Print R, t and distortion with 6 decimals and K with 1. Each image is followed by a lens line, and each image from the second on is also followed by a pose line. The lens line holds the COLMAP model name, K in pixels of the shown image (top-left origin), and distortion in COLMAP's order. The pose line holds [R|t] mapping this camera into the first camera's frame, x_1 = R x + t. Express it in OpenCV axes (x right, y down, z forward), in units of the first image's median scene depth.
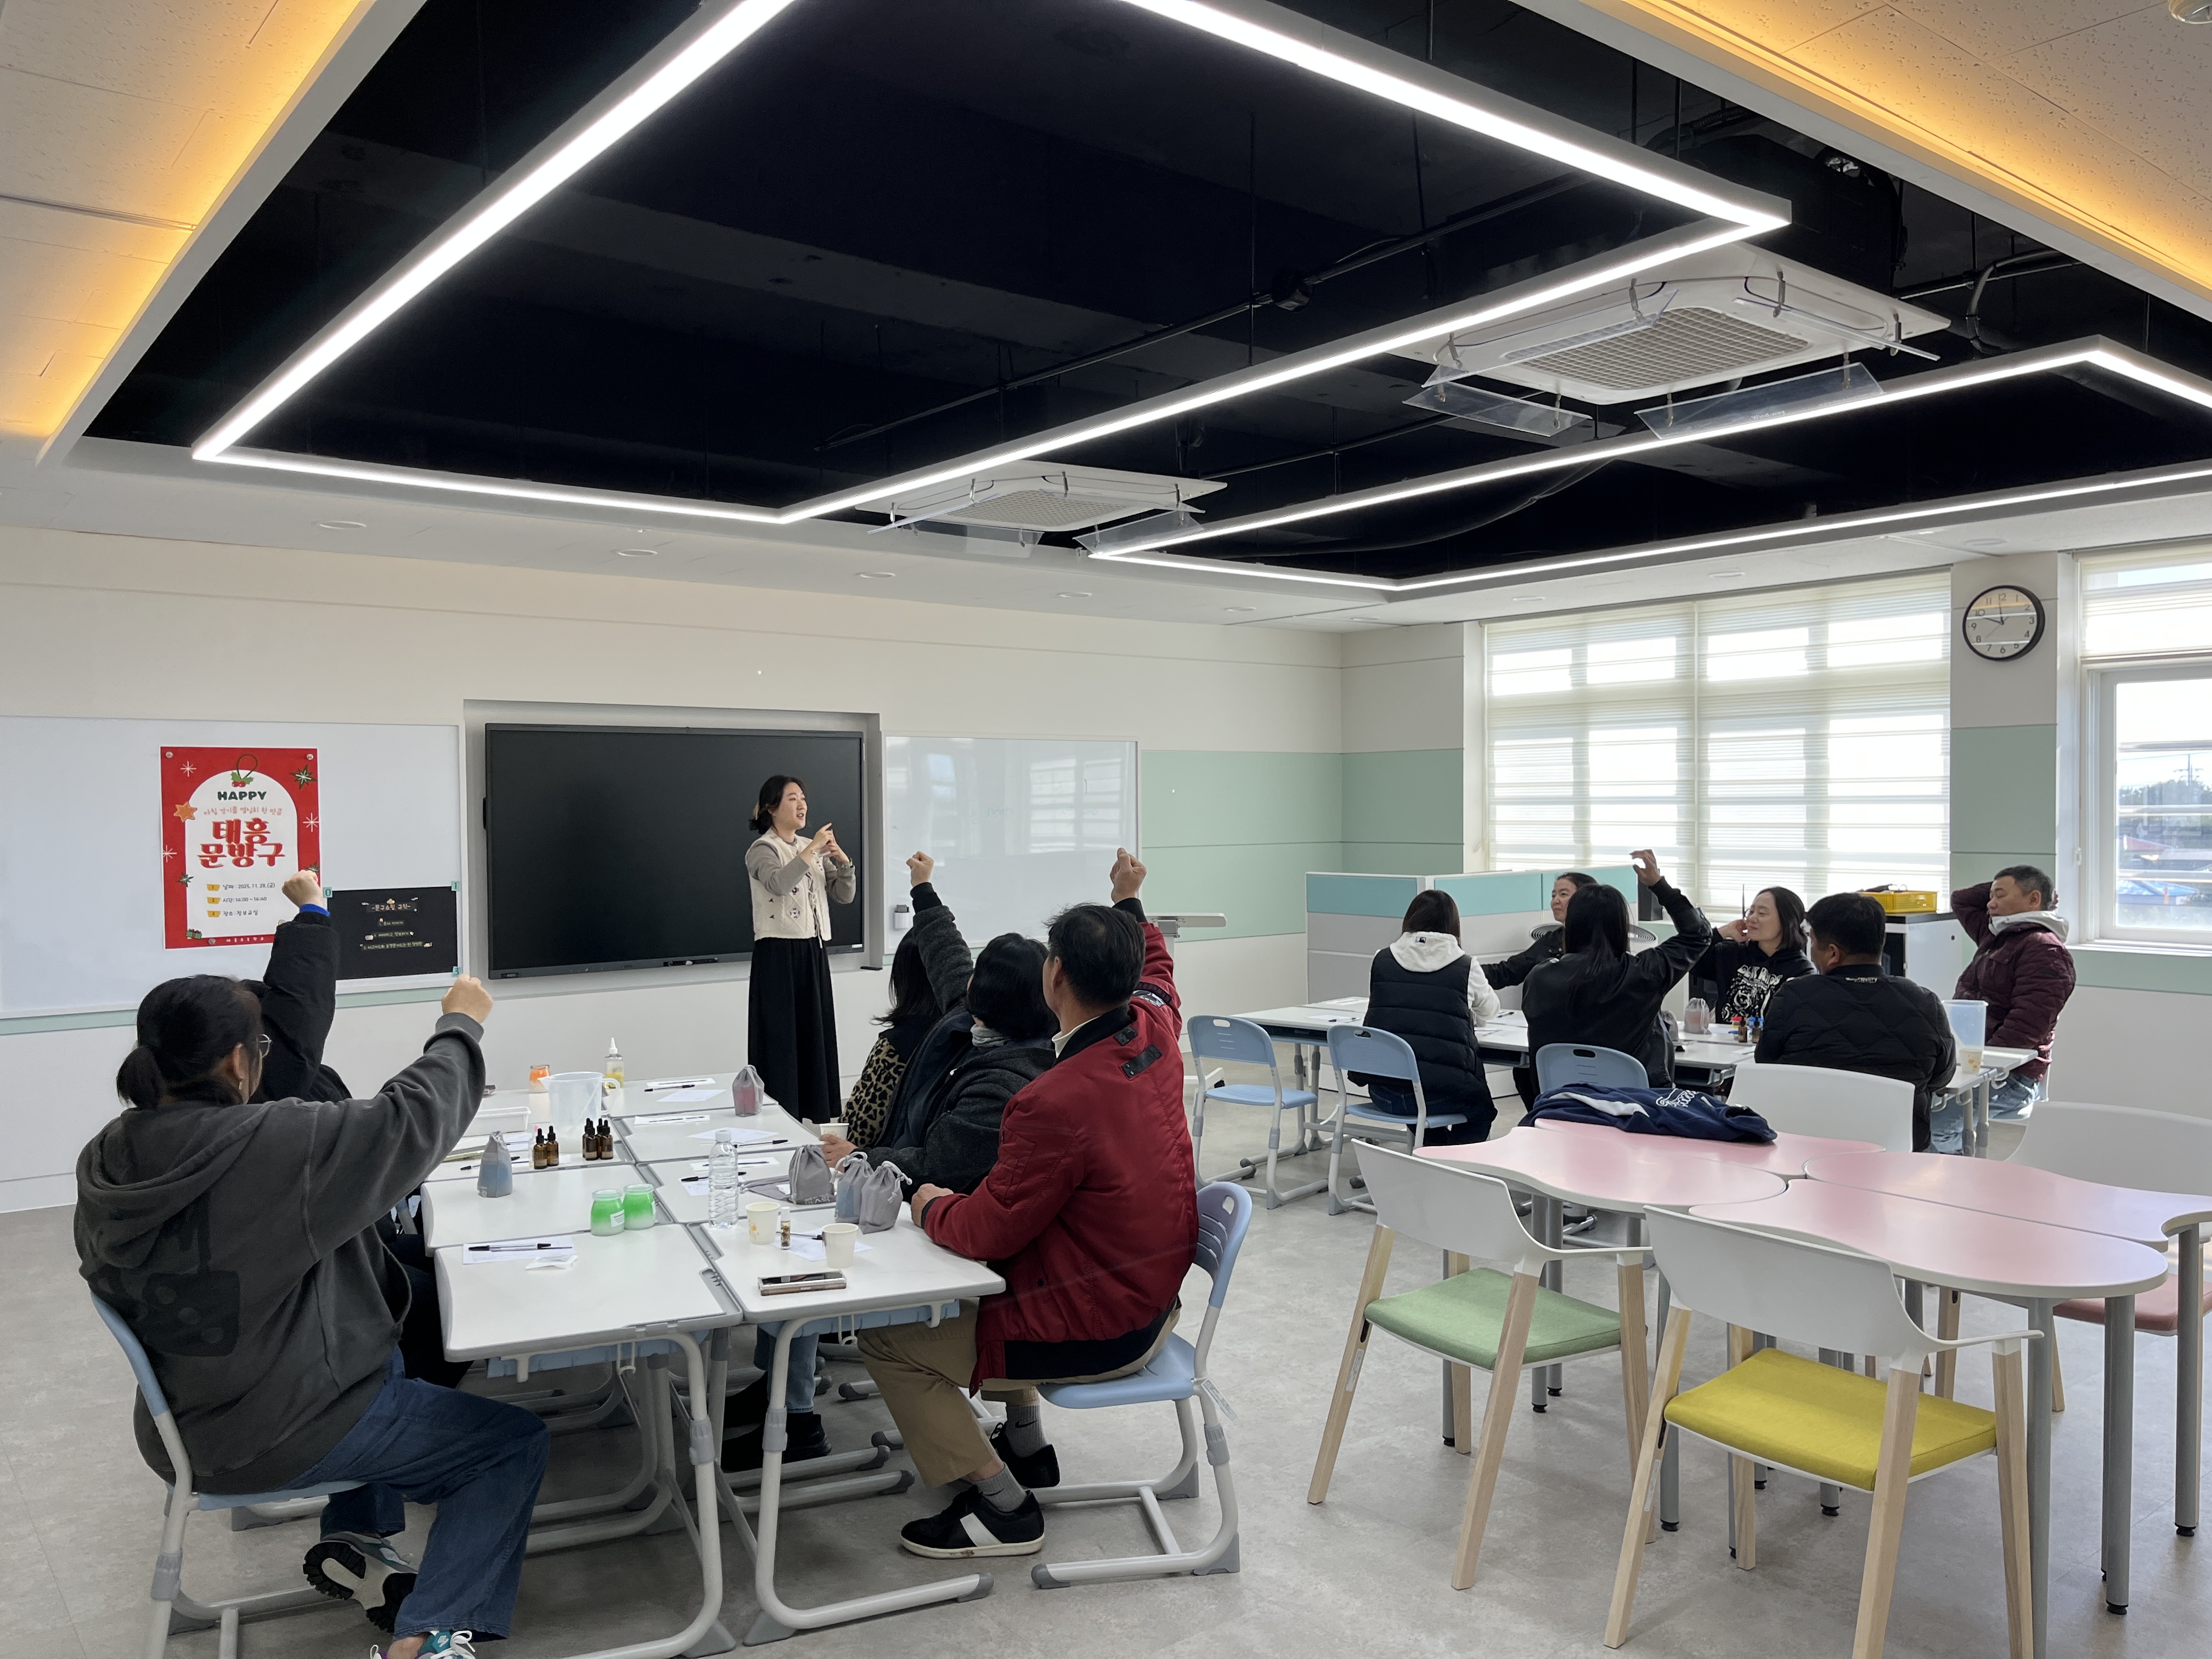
lens RADIAL K [[1676.2, 0, 1110.0], [0, 1676.2, 824.8], [0, 0, 1]] dist [0.008726, 0.000886]
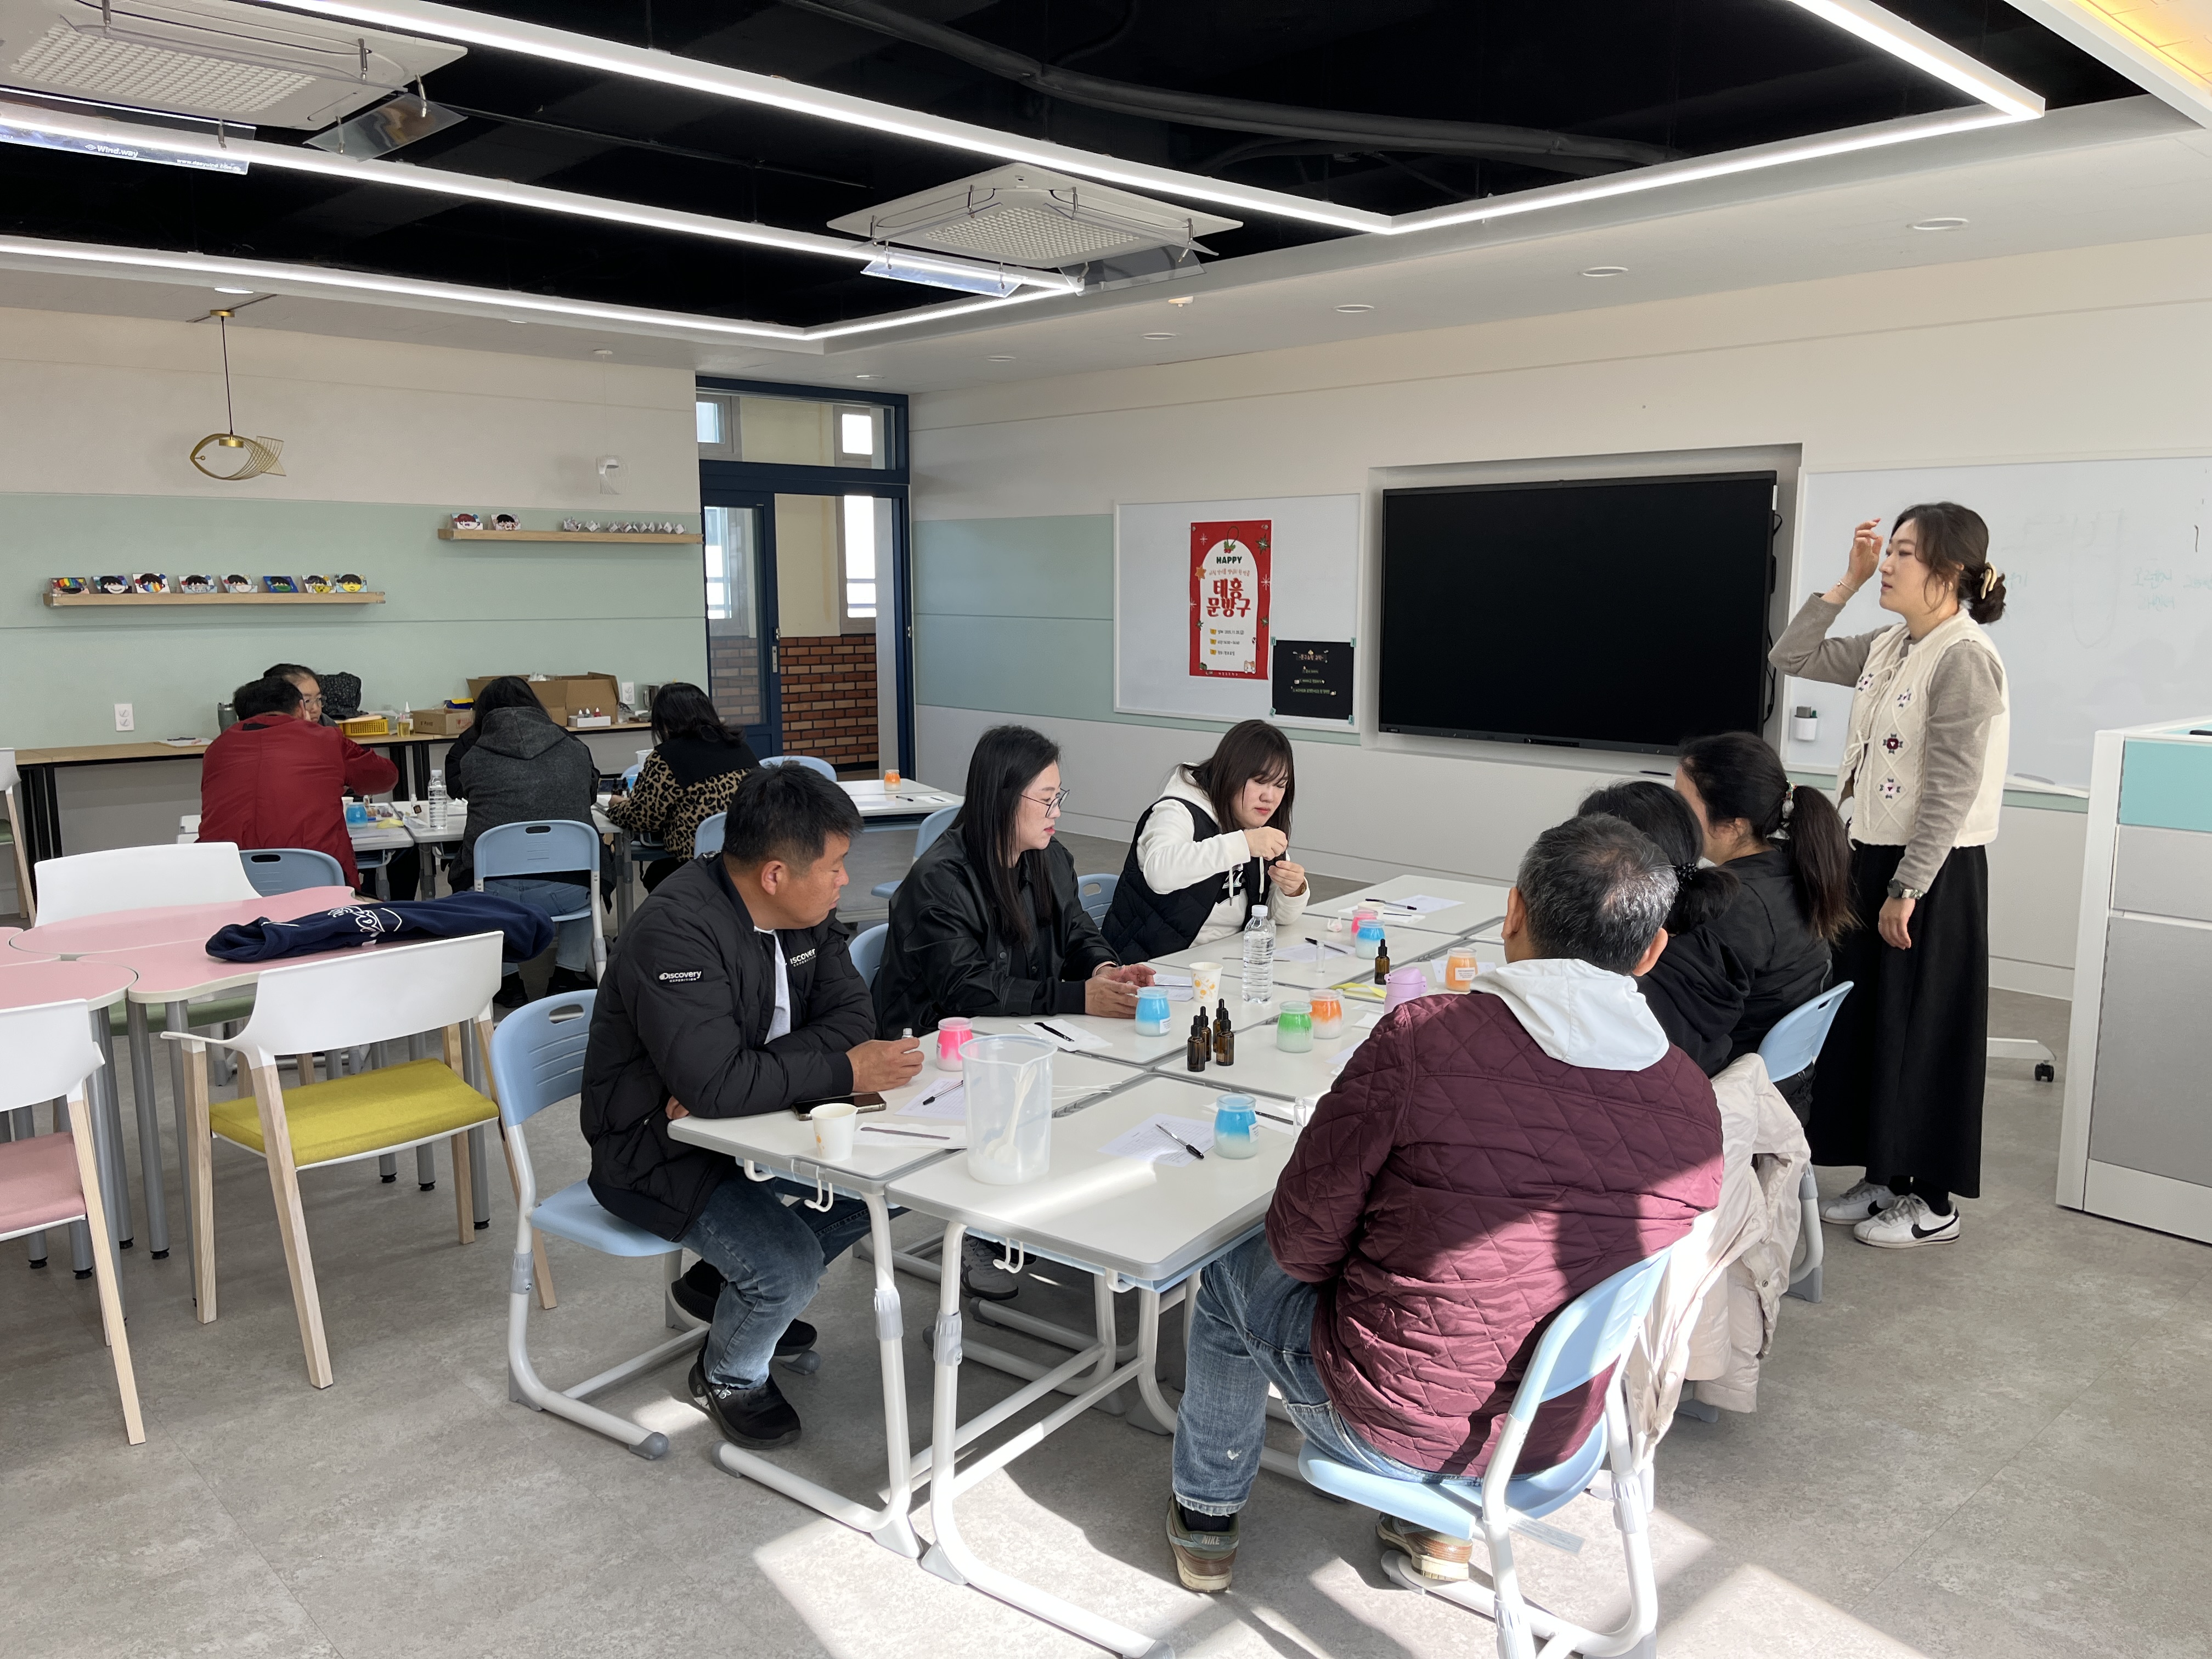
lens RADIAL K [[1676.2, 0, 1111.6], [0, 1676.2, 834.0], [0, 0, 1]] dist [0.008726, 0.000886]
pose [[0.092927, 0.163373, -0.982178, 0.742308], [-0.008586, 0.986541, 0.163287, -0.018933], [0.995636, -0.006741, 0.093079, 0.789094]]
